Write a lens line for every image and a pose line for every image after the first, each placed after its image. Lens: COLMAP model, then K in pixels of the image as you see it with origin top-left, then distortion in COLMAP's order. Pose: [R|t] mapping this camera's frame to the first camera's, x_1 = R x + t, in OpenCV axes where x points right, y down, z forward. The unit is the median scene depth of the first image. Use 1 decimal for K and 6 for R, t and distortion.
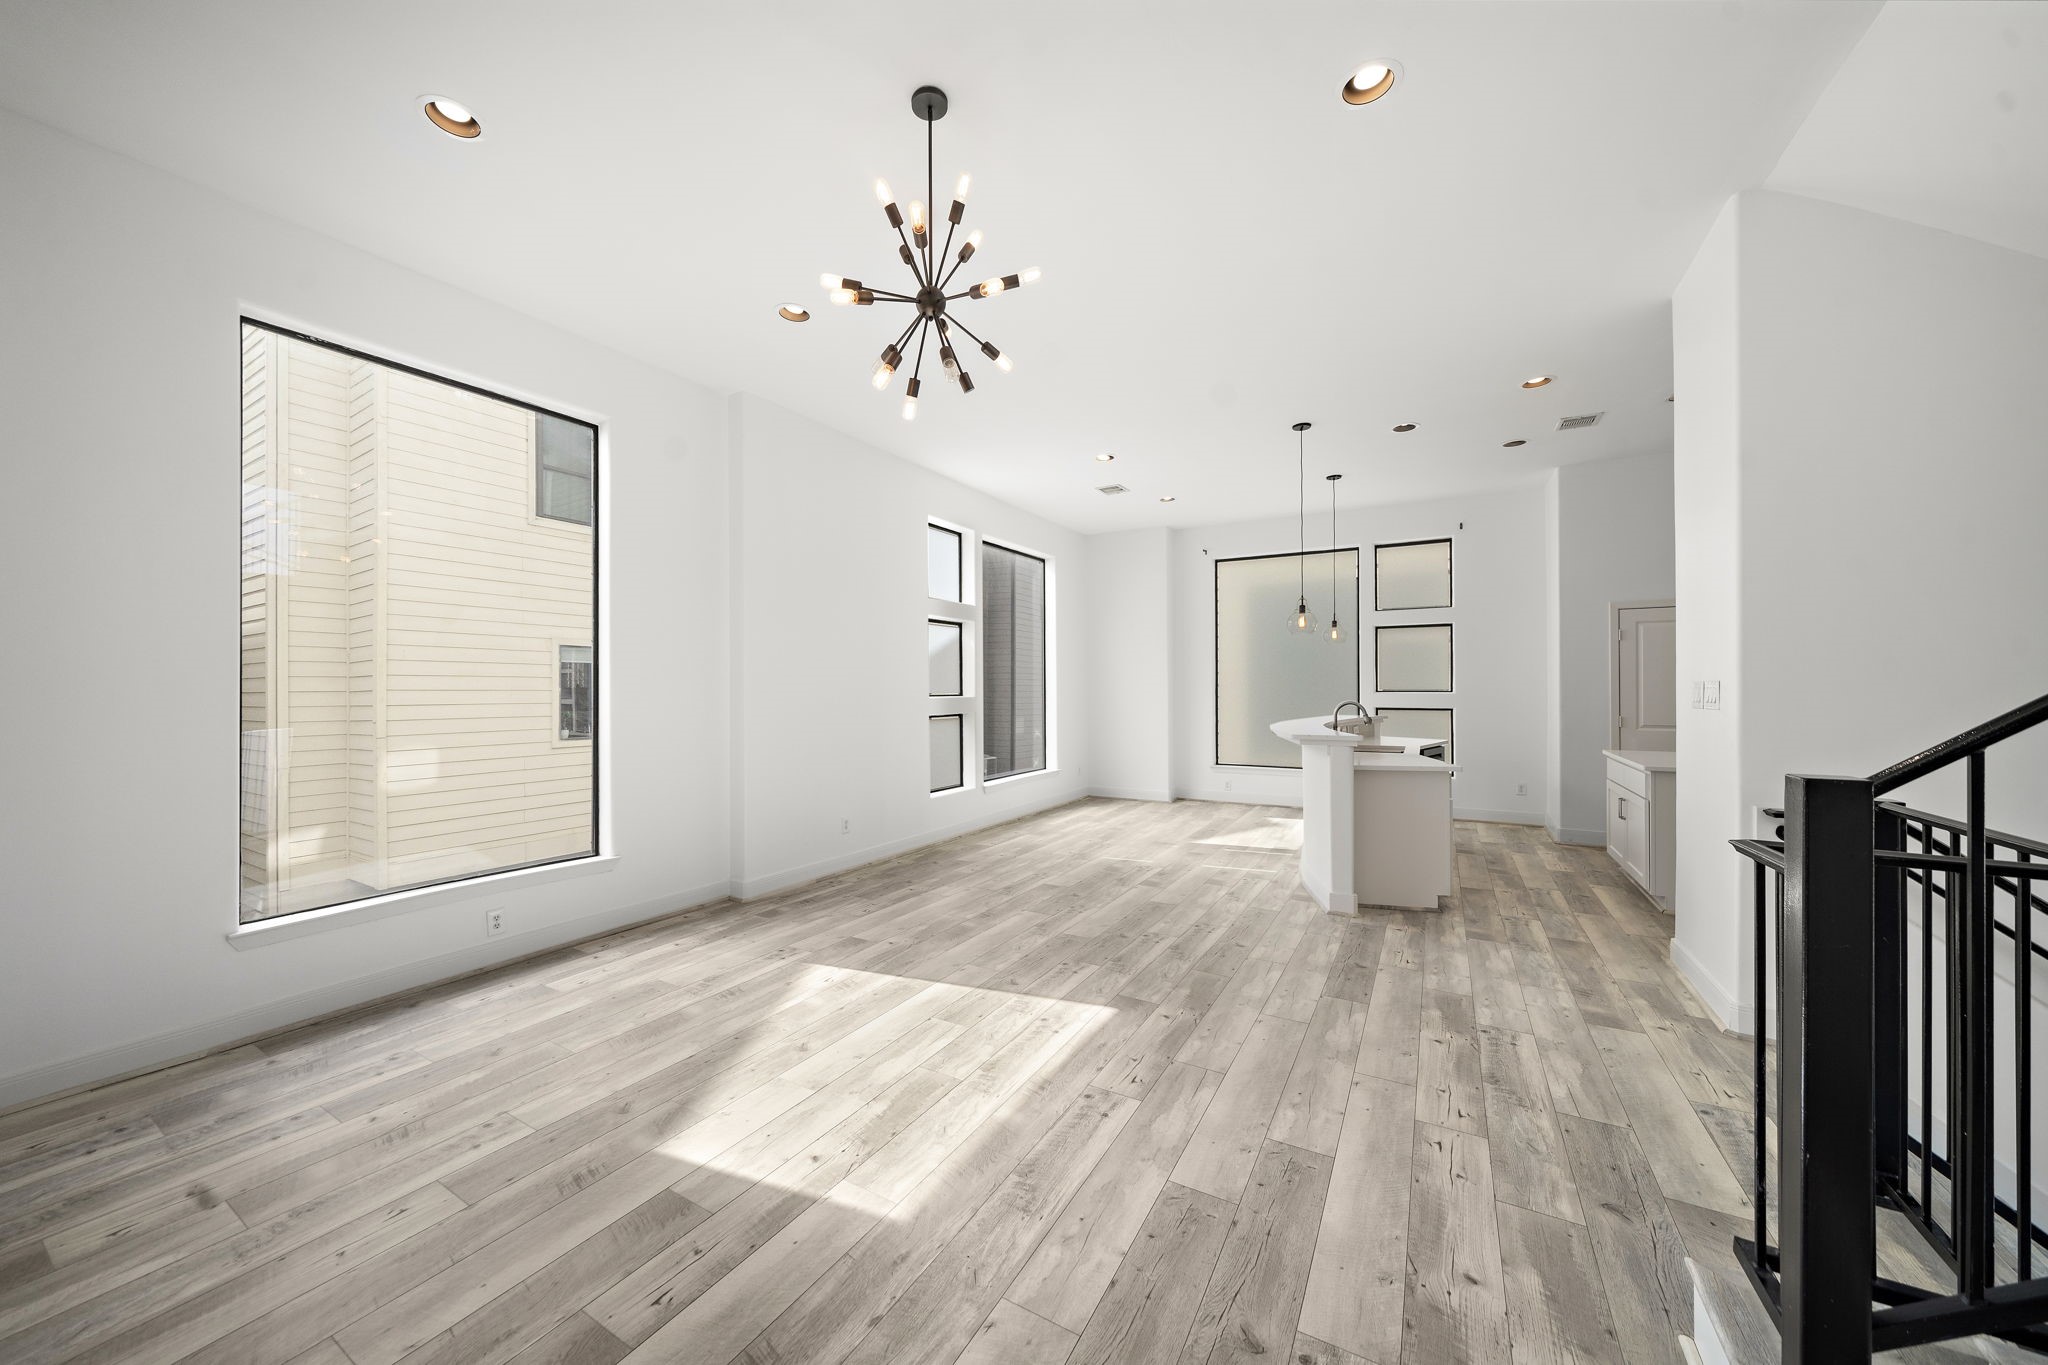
lens RADIAL K [[737.9, 0, 999.4], [0, 737.9, 687.4], [0, 0, 1]] dist [-0.004685, -0.000036]
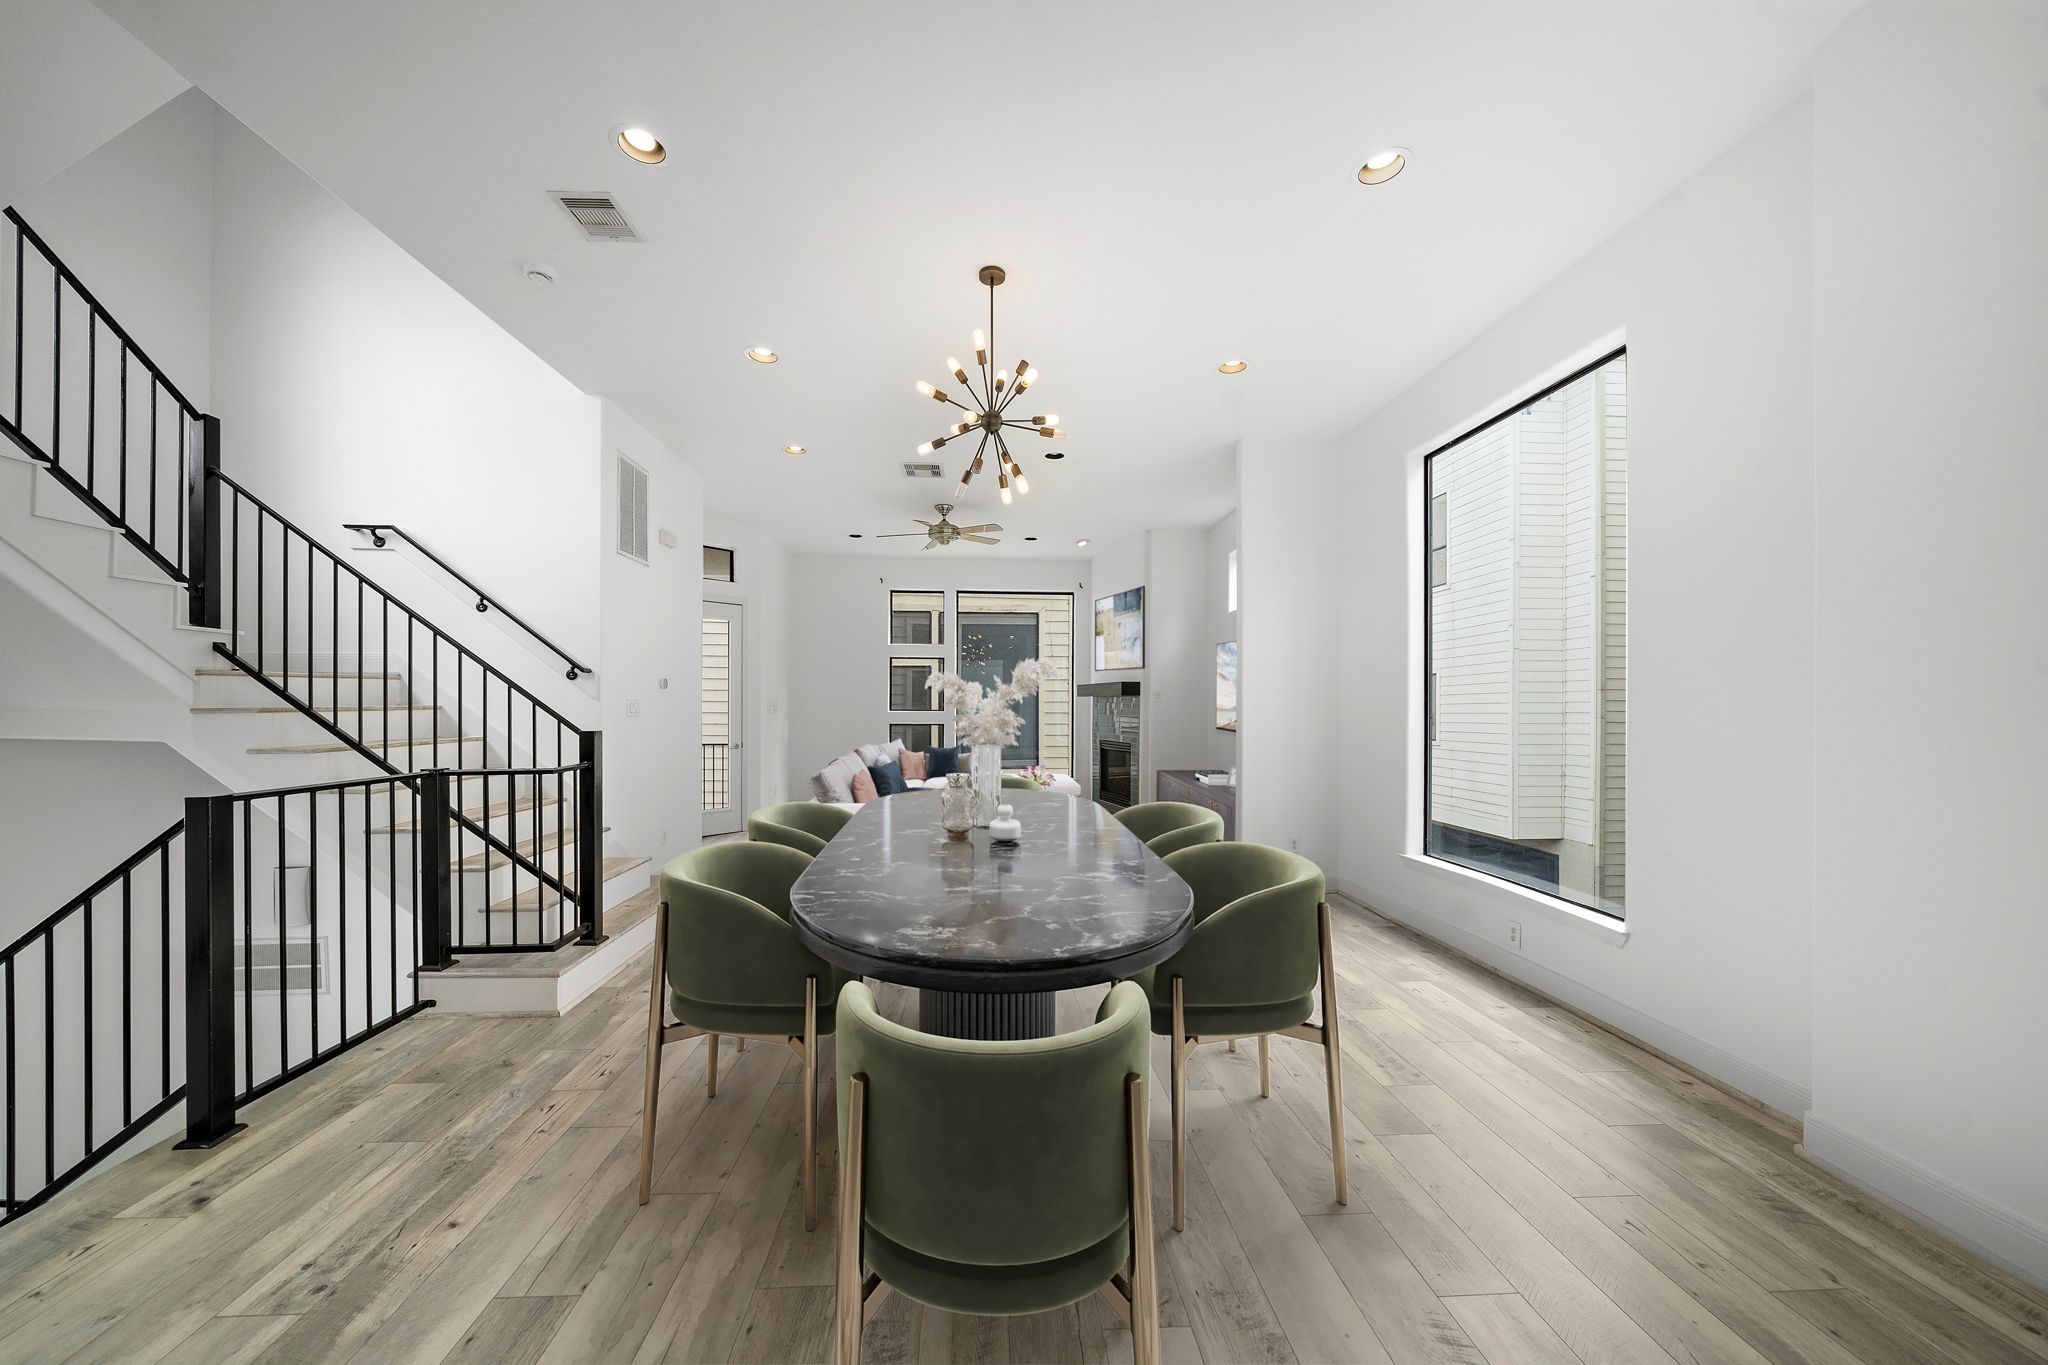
lens RADIAL K [[714.8, 0, 1004.8], [0, 714.8, 708.7], [0, 0, 1]] dist [-0.000950, -0.000031]
pose [[-0.836594, 0.004098, -0.547808, 0.366574], [0.004137, 0.999991, 0.001163, 0.009421], [0.547807, -0.001293, -0.836604, 1.256295]]
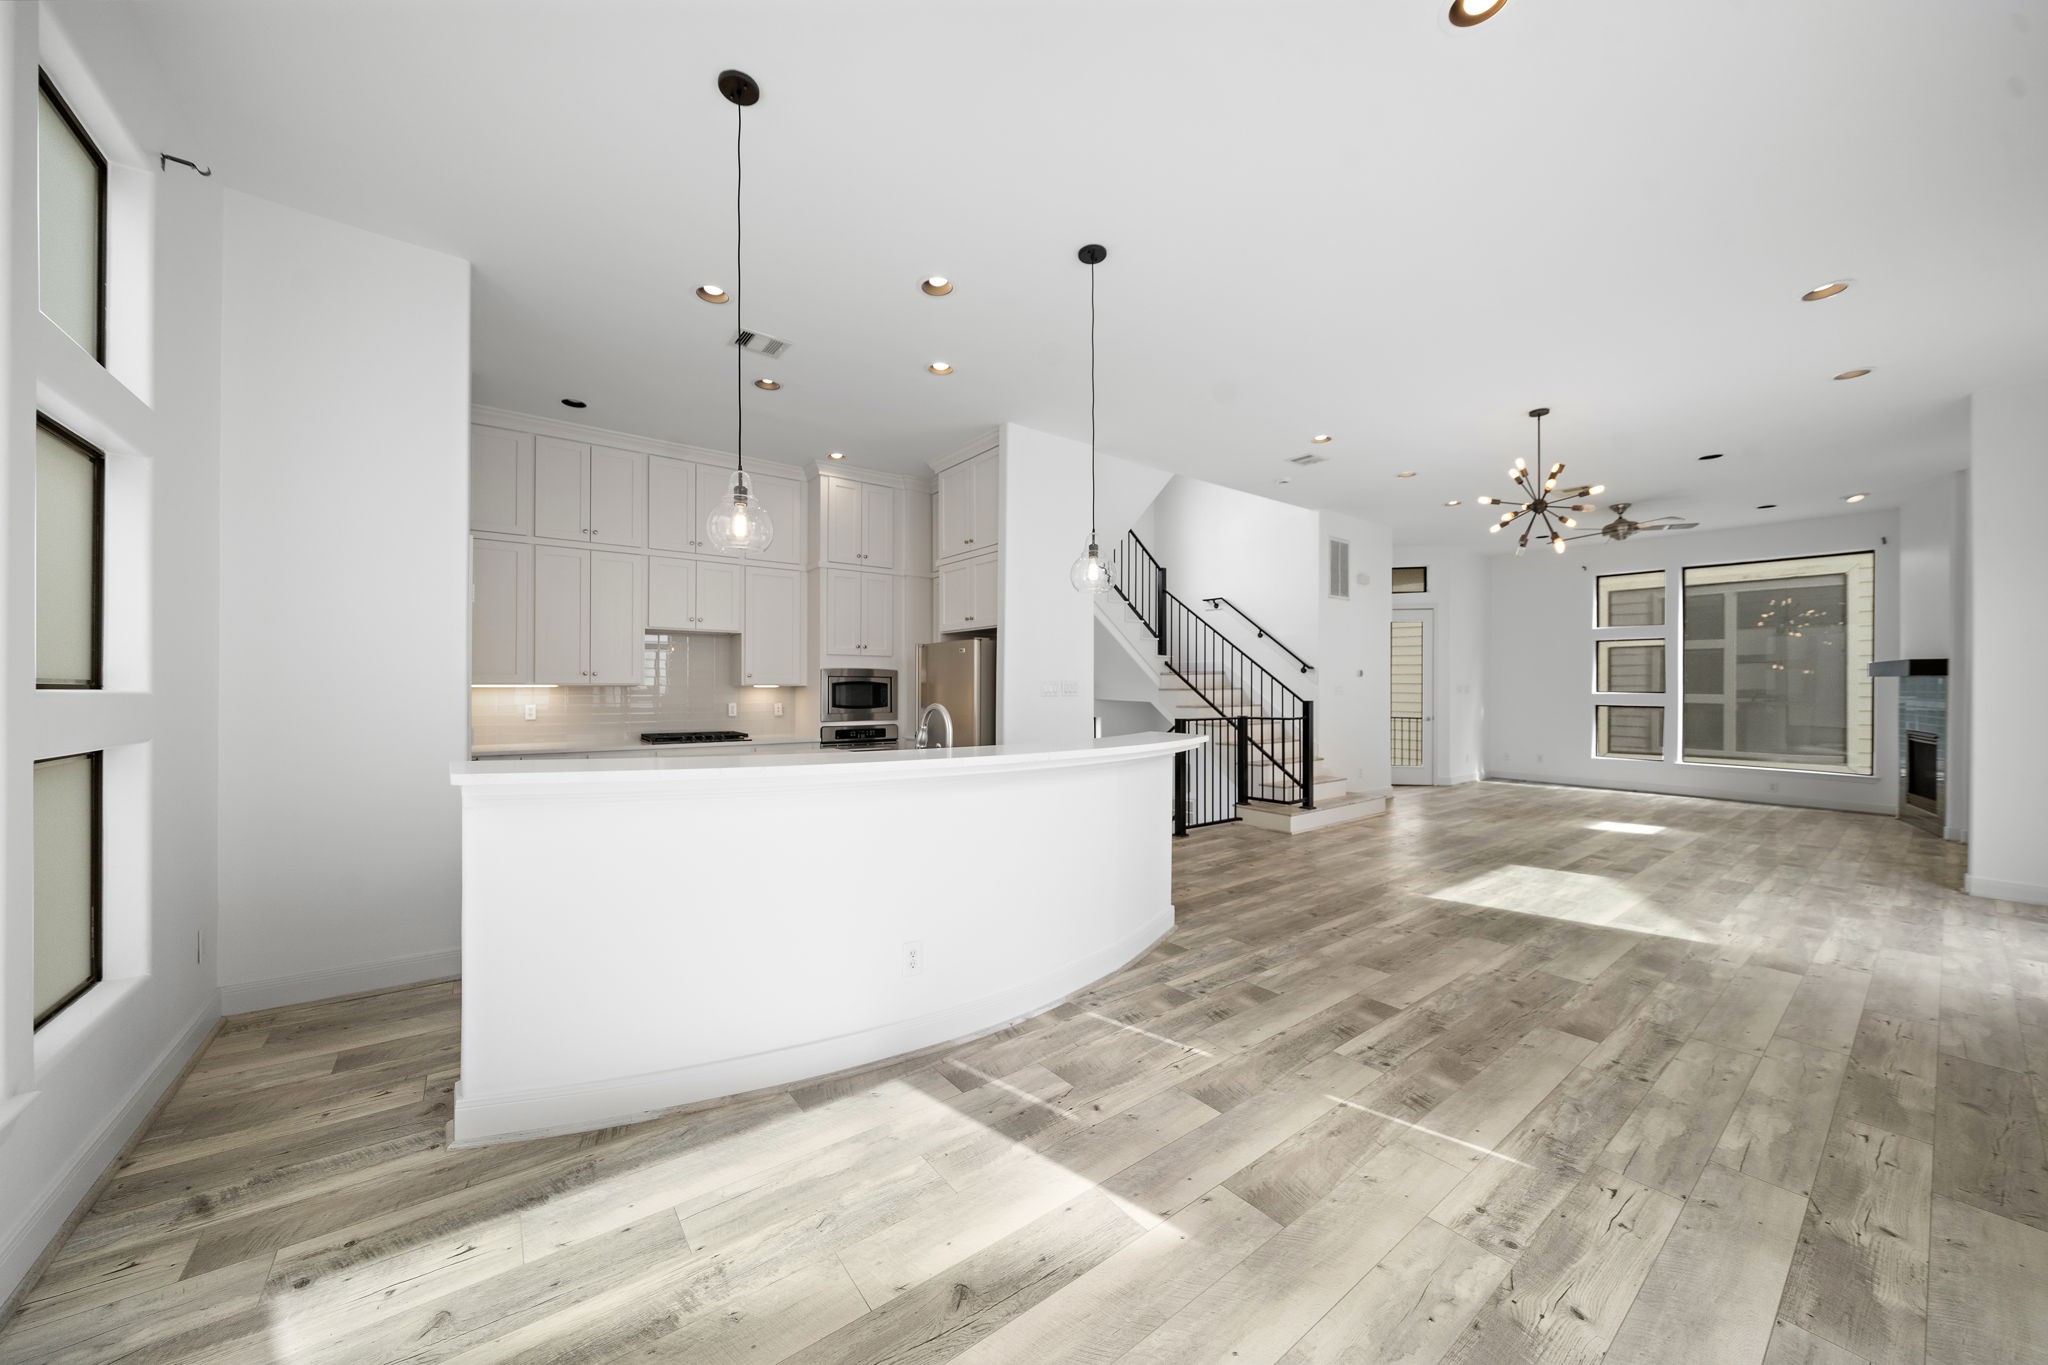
lens RADIAL K [[698.9, 0, 1012.0], [0, 698.9, 688.0], [0, 0, 1]] dist [-0.011548, 0.000011]
pose [[-0.924364, 0.002045, 0.381507, 0.330129], [0.000027, 0.999986, -0.005296, 0.014332], [-0.381513, -0.004885, -0.924351, 2.044484]]
